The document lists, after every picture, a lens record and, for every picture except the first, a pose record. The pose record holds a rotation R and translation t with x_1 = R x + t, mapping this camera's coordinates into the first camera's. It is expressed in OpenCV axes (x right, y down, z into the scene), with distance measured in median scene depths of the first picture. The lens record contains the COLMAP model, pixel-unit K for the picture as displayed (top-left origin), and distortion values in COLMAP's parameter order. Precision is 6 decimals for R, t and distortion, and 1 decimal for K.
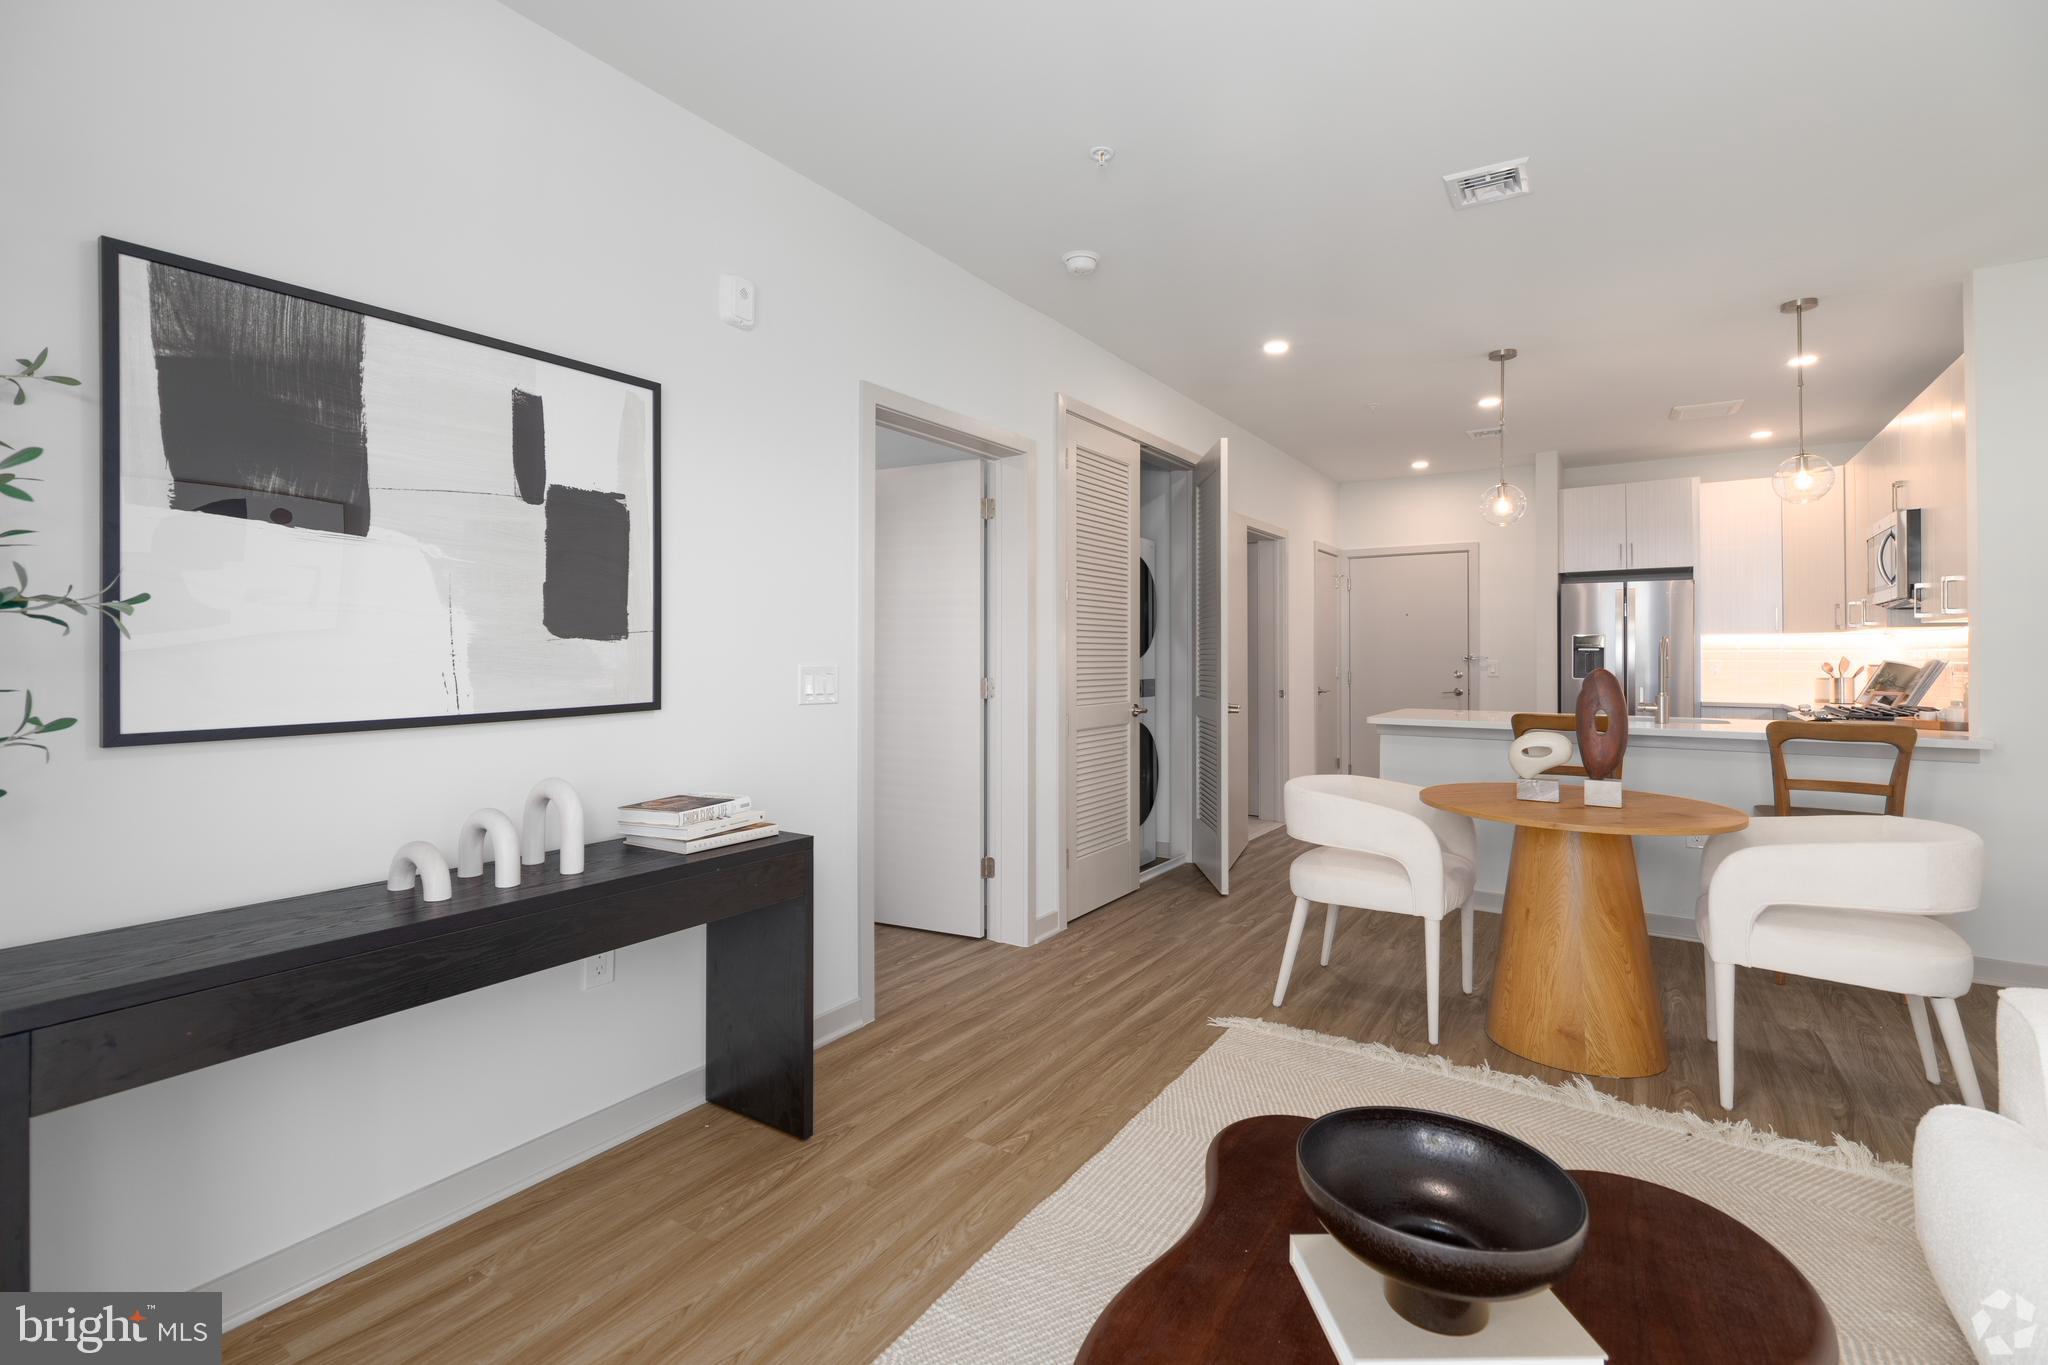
lens RADIAL K [[934.7, 0, 1019.0], [0, 934.7, 662.5], [0, 0, 1]] dist [-0.000862, 0.000170]
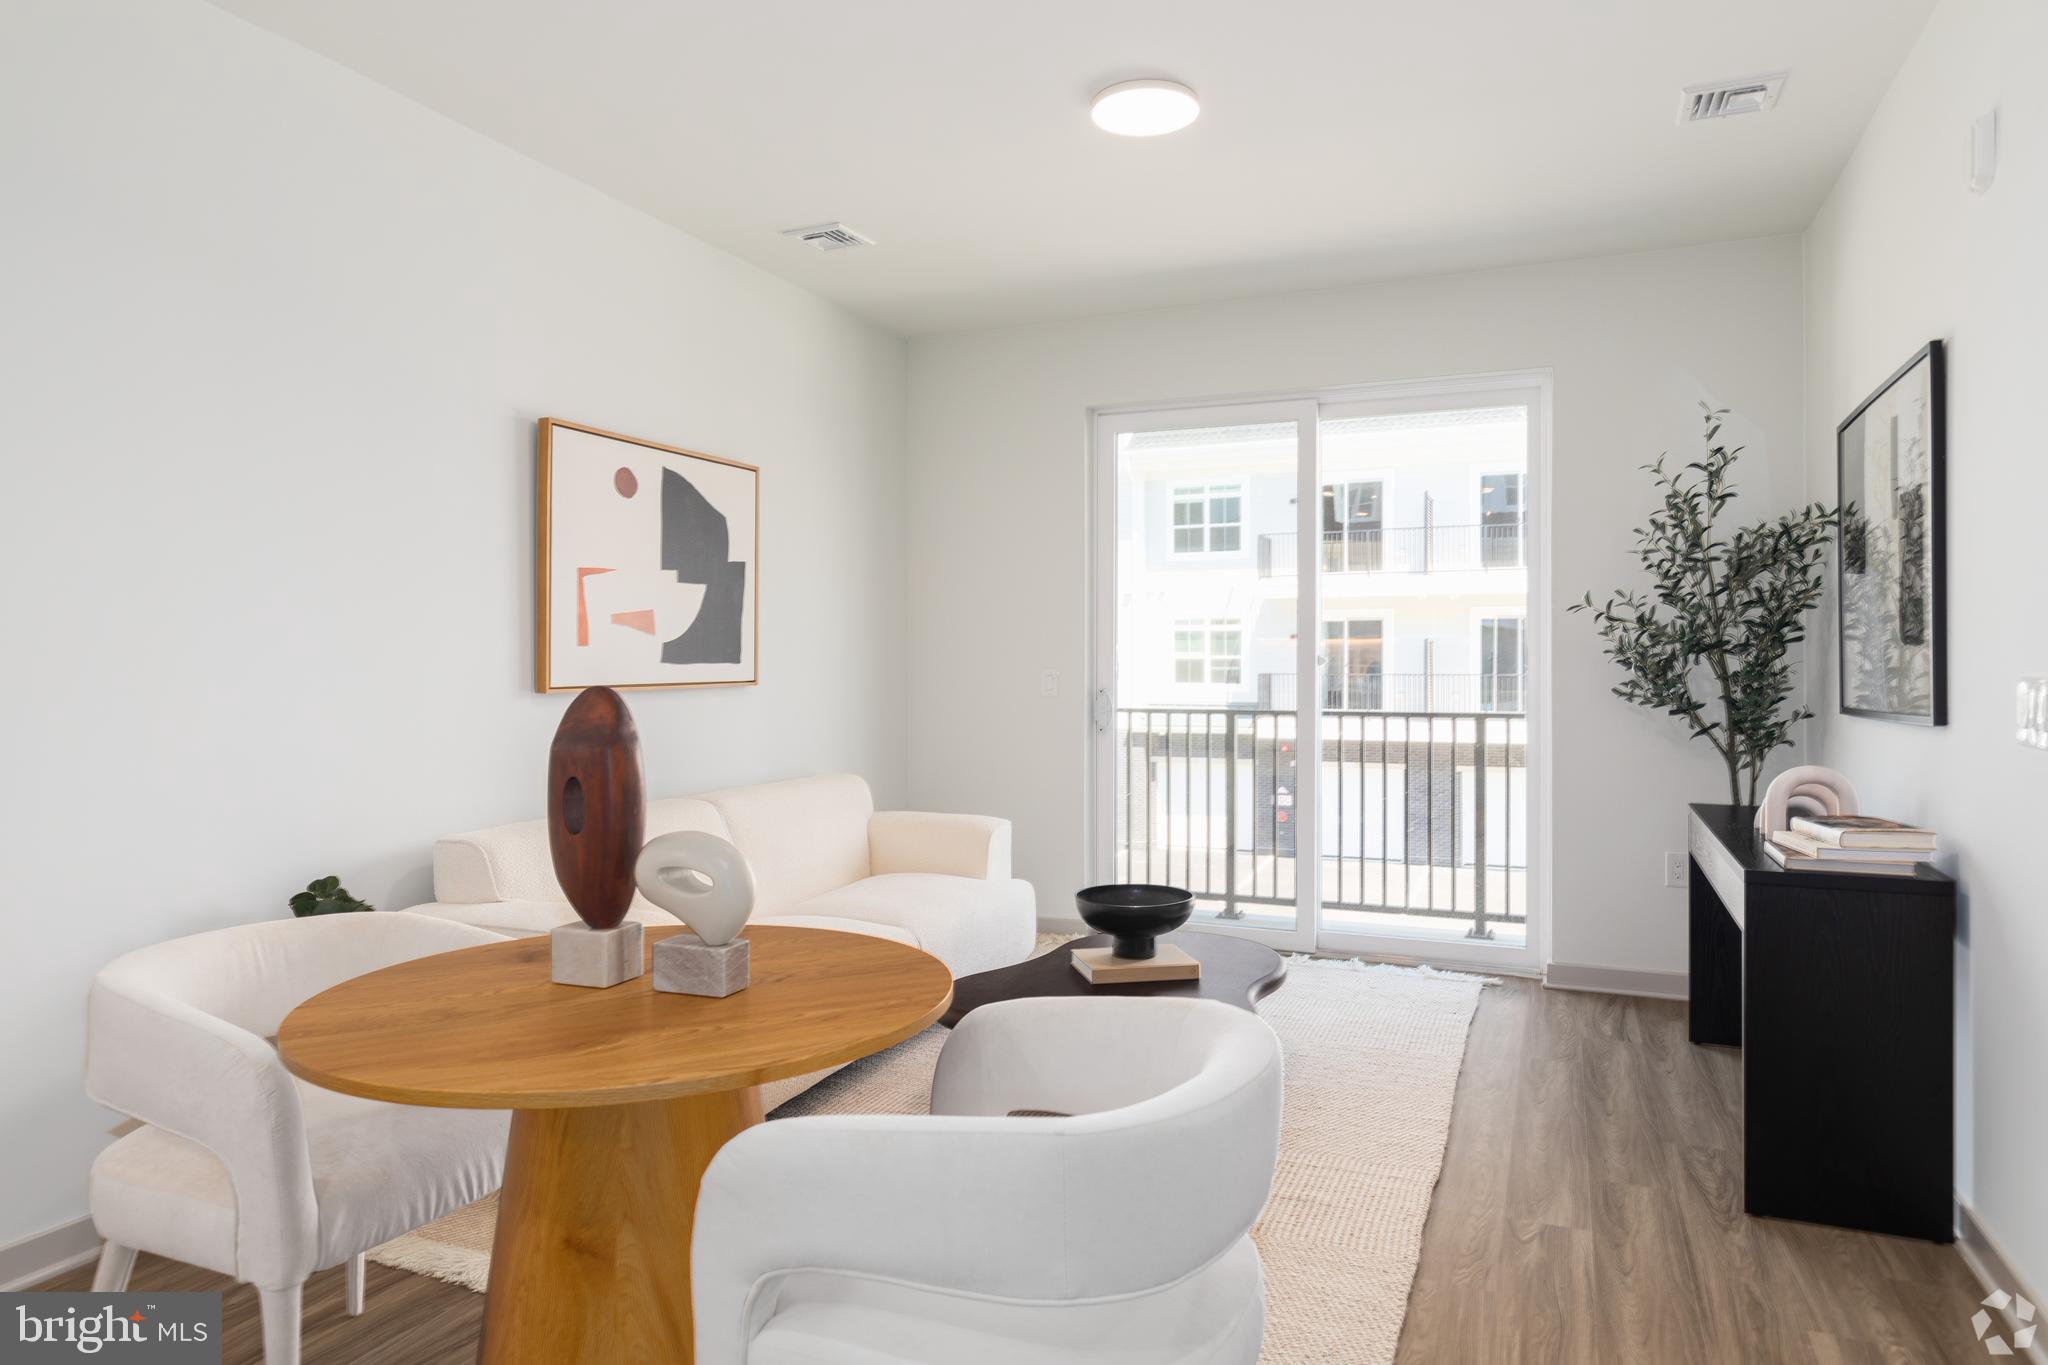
lens RADIAL K [[1291.9, 0, 1025.5], [0, 1291.9, 674.3], [0, 0, 1]] dist [-0.003041, -0.000794]
pose [[-0.983460, 0.006618, -0.181006, 0.643173], [0.004270, 0.999902, 0.013354, -0.016421], [0.181077, 0.012360, -0.983391, 2.017741]]
